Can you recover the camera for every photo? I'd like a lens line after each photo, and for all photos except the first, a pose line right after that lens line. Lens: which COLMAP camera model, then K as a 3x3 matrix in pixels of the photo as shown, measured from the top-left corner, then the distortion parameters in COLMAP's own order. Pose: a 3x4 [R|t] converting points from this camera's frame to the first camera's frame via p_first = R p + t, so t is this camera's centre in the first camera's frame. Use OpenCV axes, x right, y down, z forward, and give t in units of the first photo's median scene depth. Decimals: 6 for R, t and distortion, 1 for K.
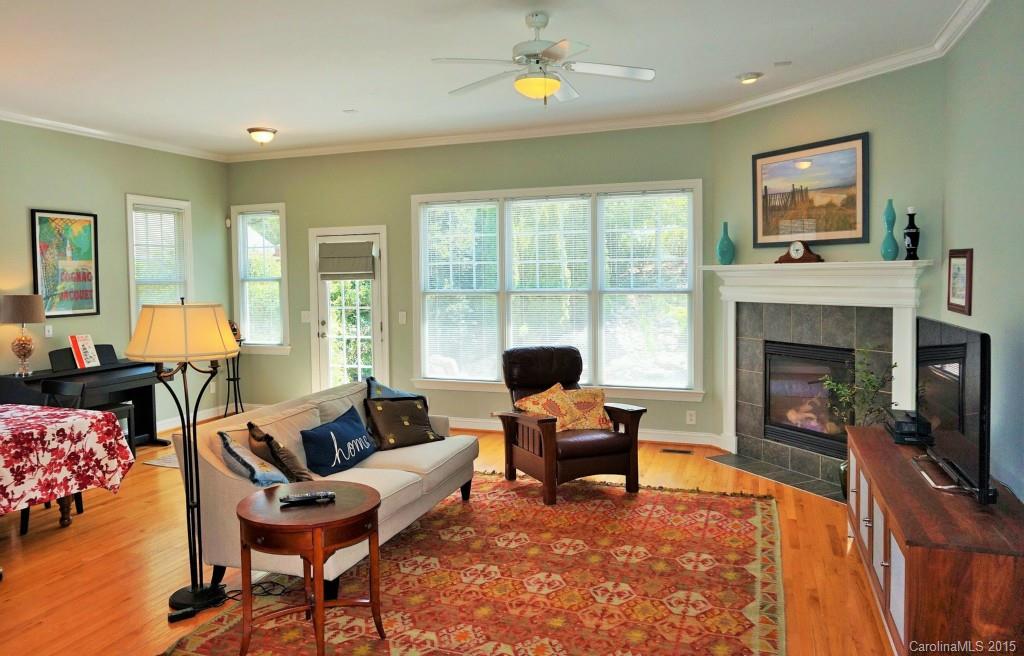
lens RADIAL K [[695.0, 0, 529.2], [0, 695.0, 306.3], [0, 0, 1]] dist [-0.042367, 0.018676]
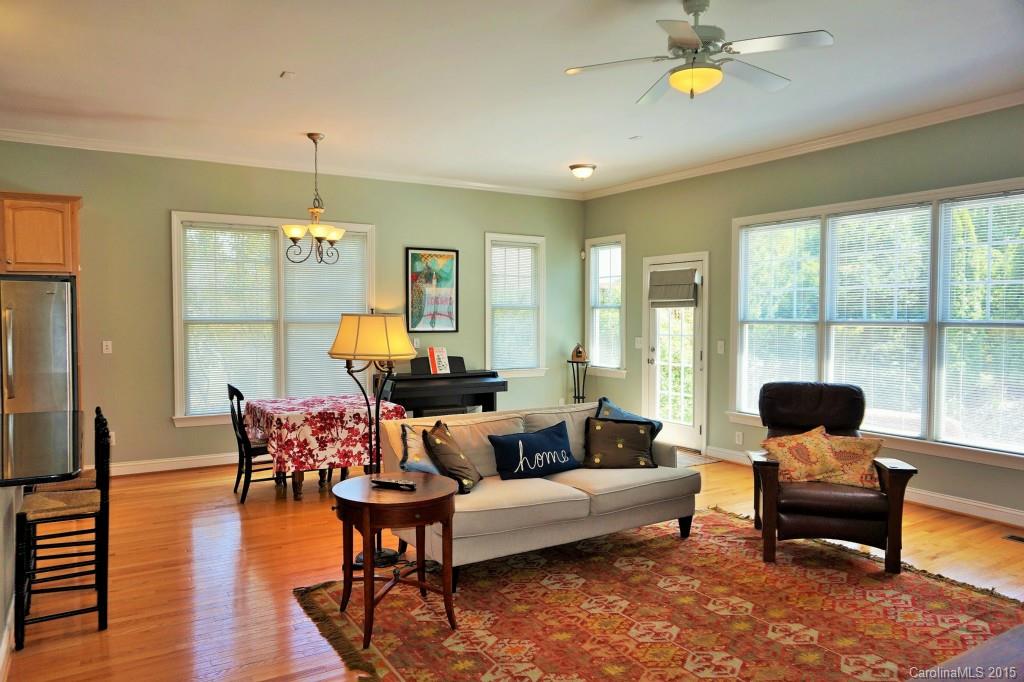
lens RADIAL K [[692.6, 0, 534.4], [0, 692.6, 345.0], [0, 0, 1]] dist [-0.022561, 0.009351]
pose [[0.794005, 0.040691, -0.606548, 0.284535], [-0.039072, 0.999110, 0.015878, 0.012264], [0.606654, 0.011091, 0.794889, 0.122616]]
